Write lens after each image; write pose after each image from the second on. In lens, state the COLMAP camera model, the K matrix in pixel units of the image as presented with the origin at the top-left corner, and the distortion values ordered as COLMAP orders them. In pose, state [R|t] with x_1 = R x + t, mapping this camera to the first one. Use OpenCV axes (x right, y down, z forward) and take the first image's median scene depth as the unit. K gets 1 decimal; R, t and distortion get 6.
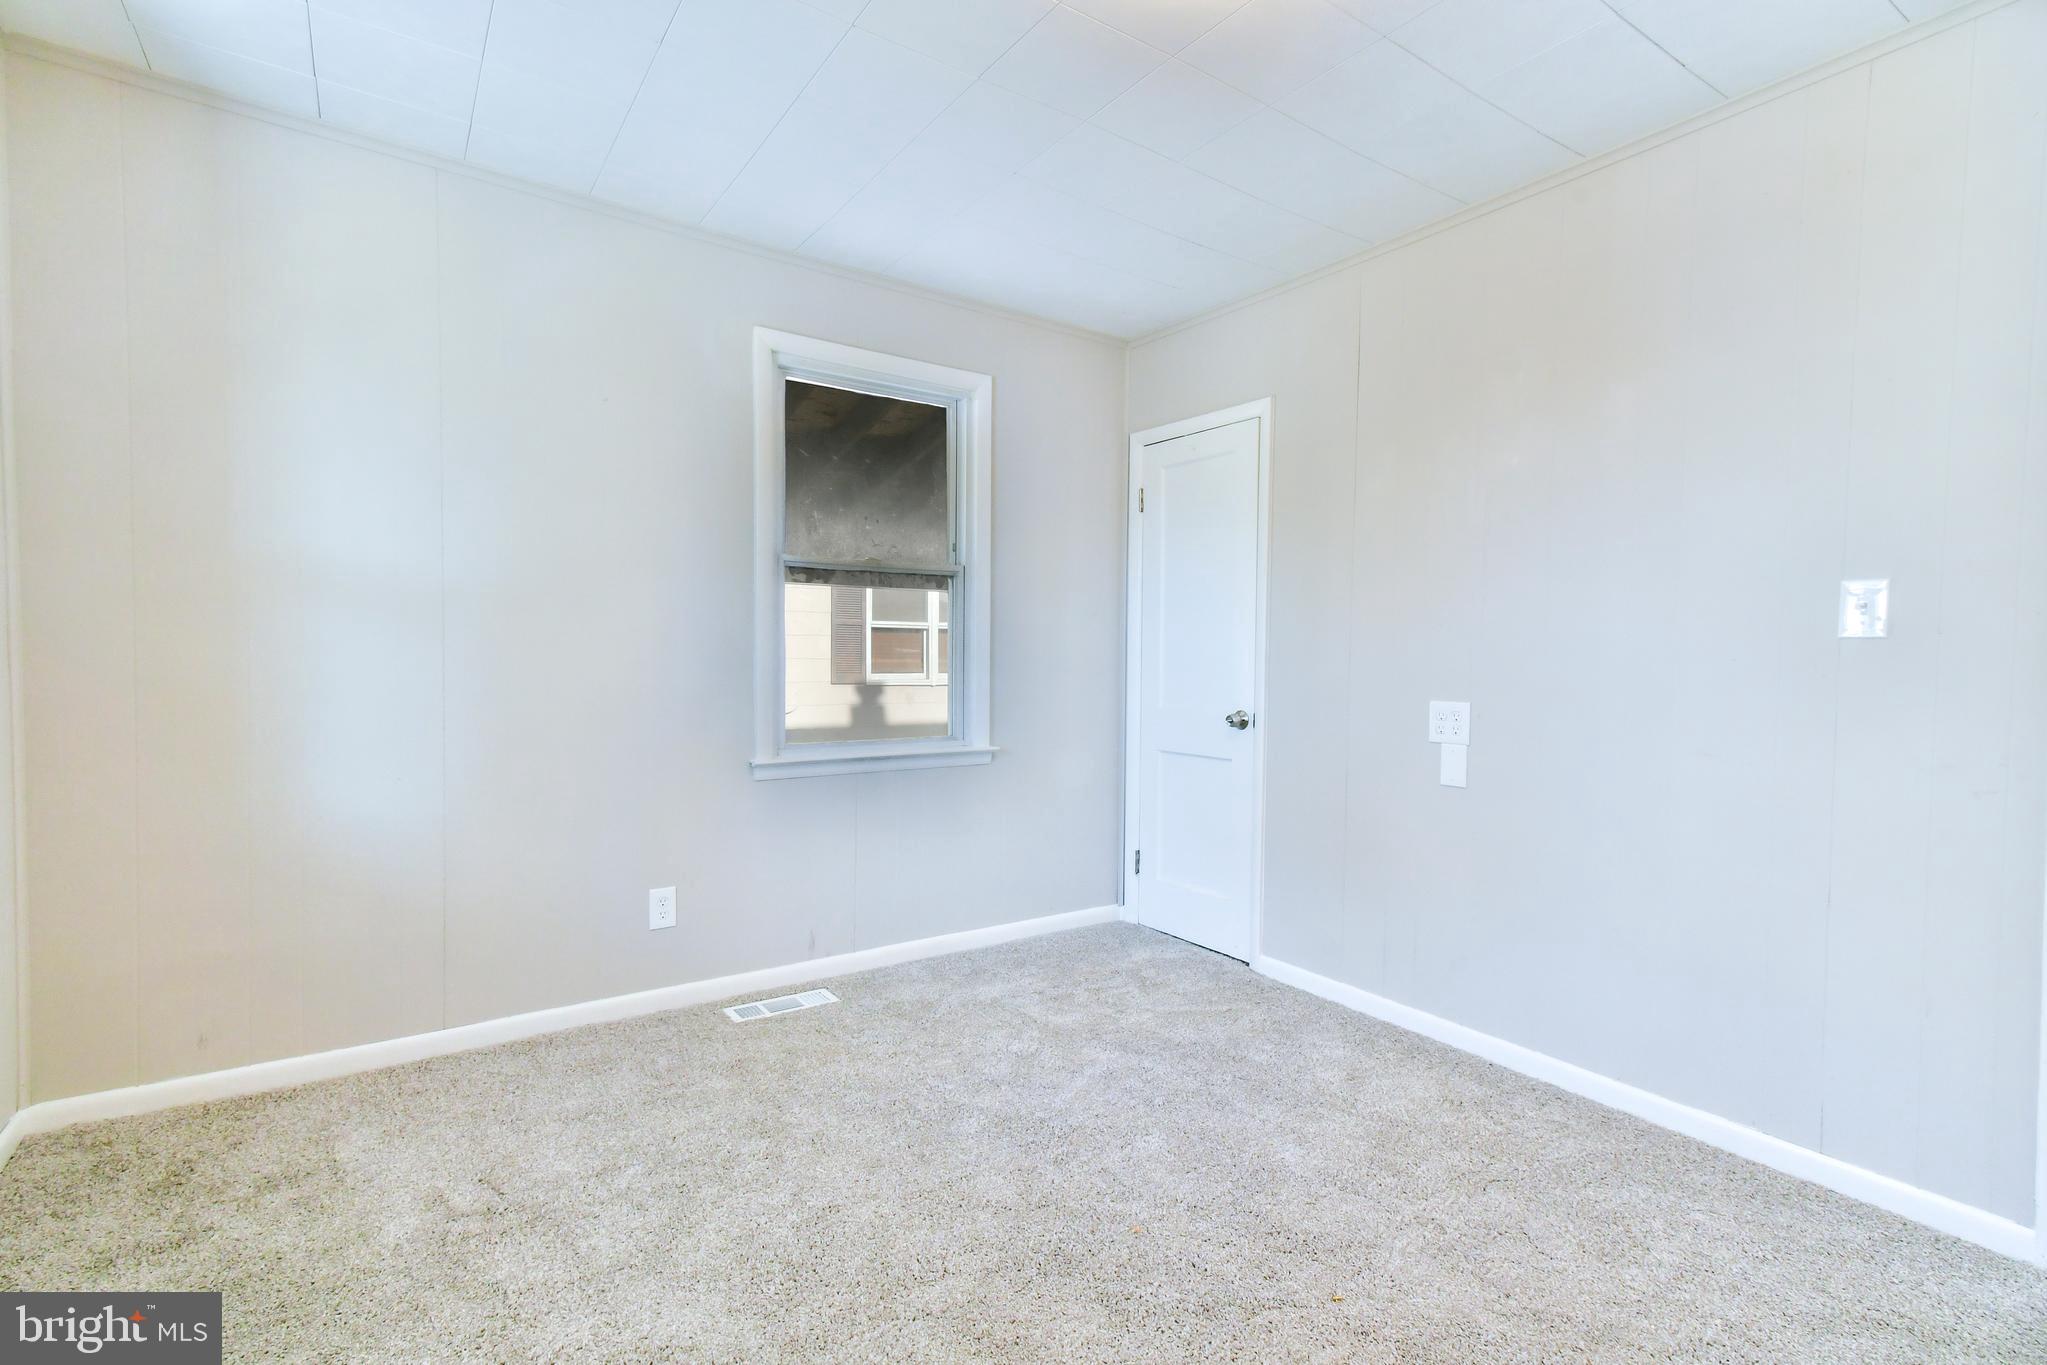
lens RADIAL K [[927.0, 0, 1019.2], [0, 927.0, 679.3], [0, 0, 1]] dist [0.020226, -0.000138]
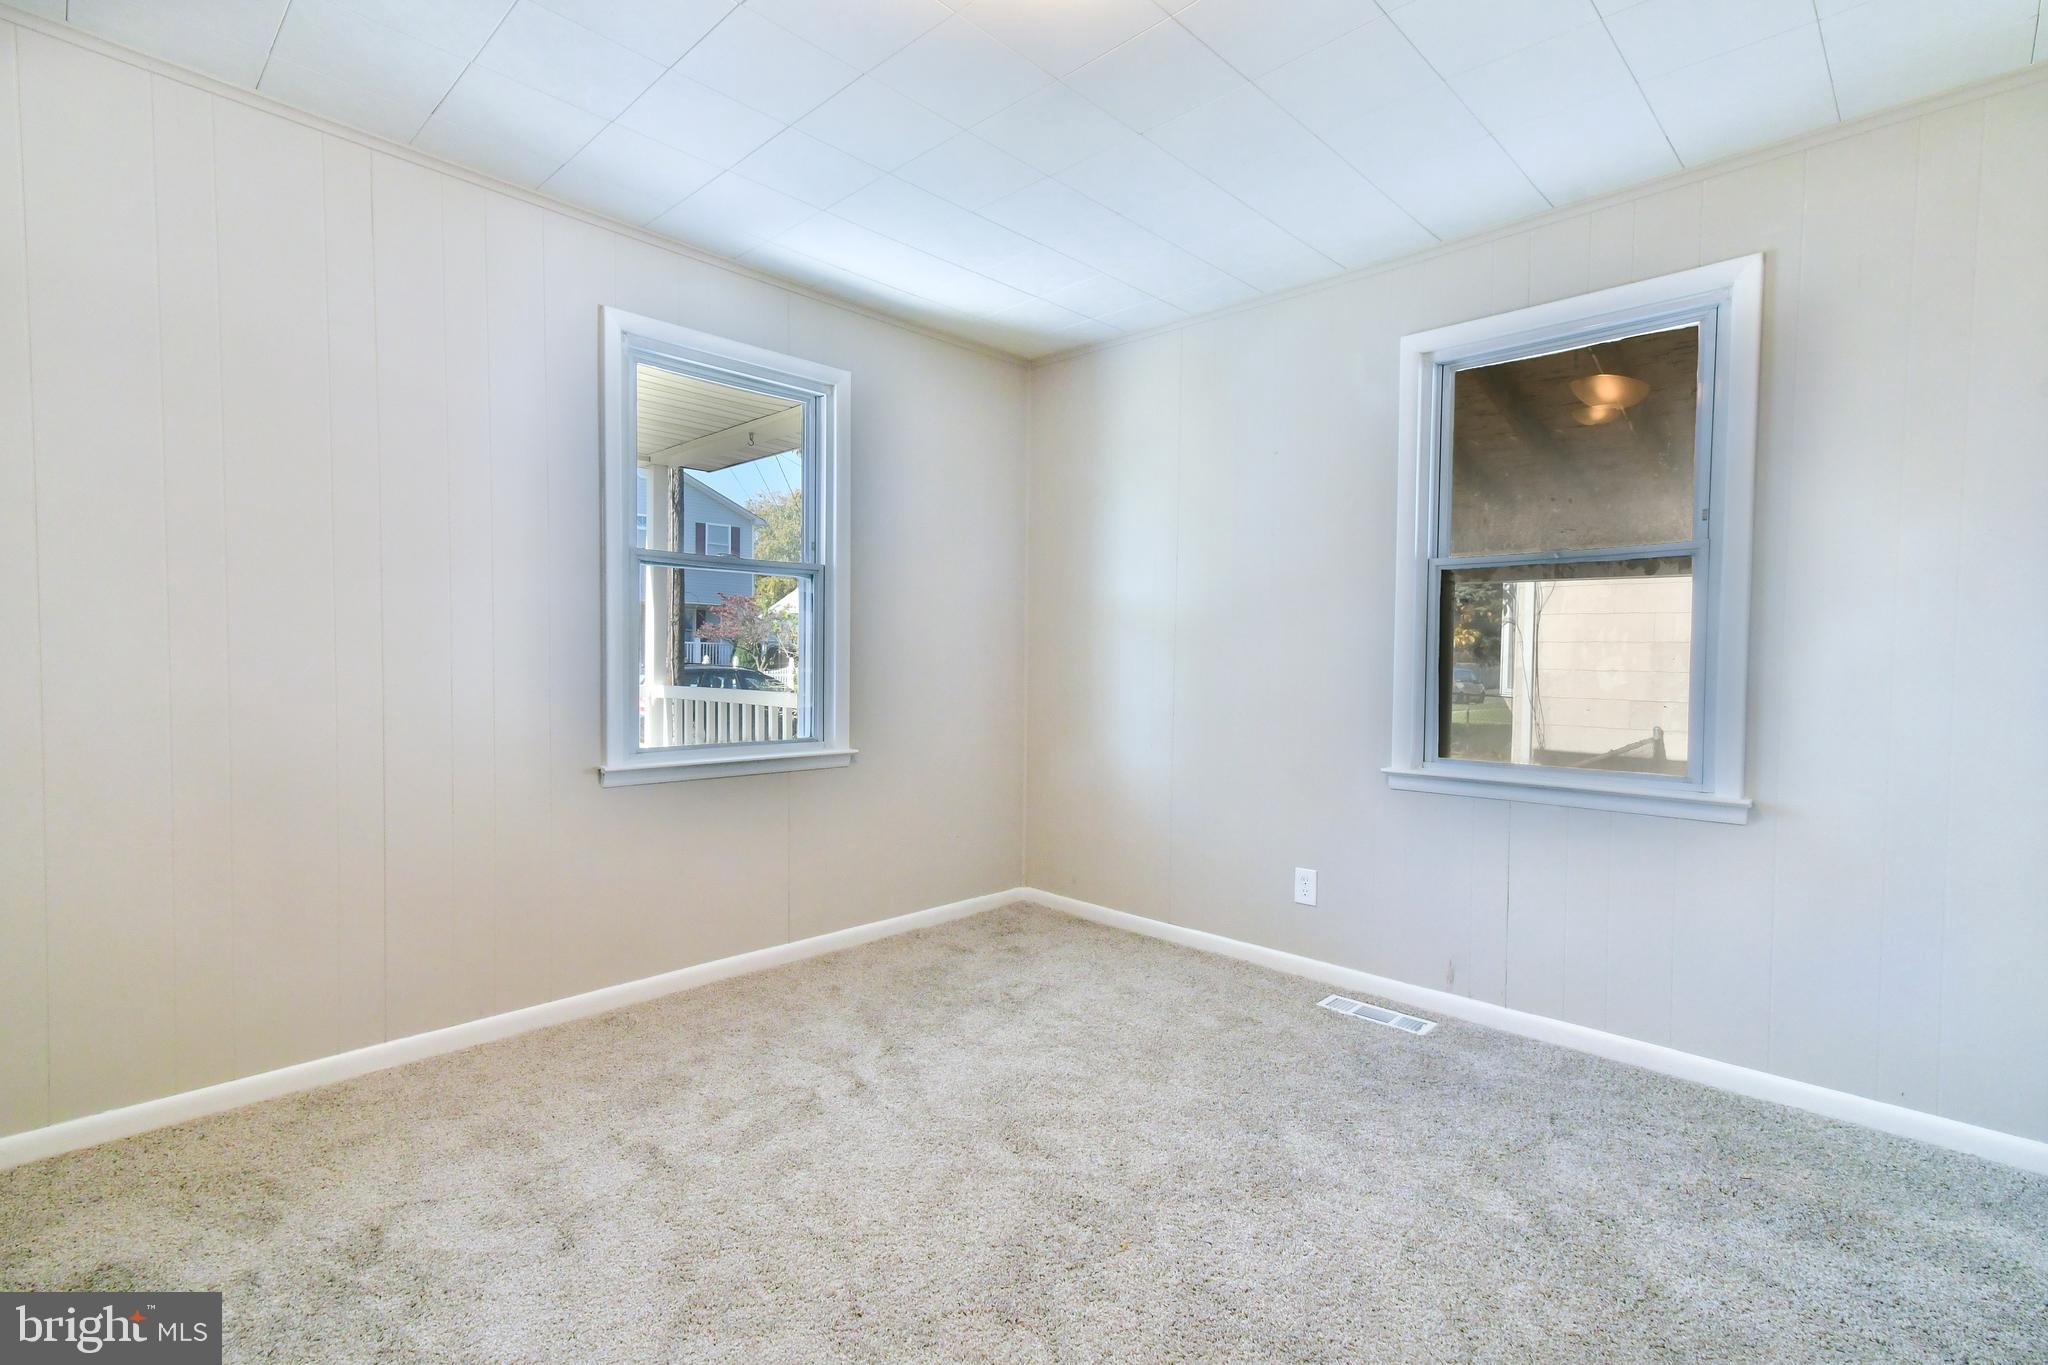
lens RADIAL K [[927.5, 0, 1019.7], [0, 927.5, 679.3], [0, 0, 1]] dist [0.020226, -0.000138]
pose [[0.214293, 0.014973, -0.976655, 0.627178], [-0.035415, 0.999344, 0.007550, -0.002185], [0.976127, 0.032970, 0.214683, 0.398202]]
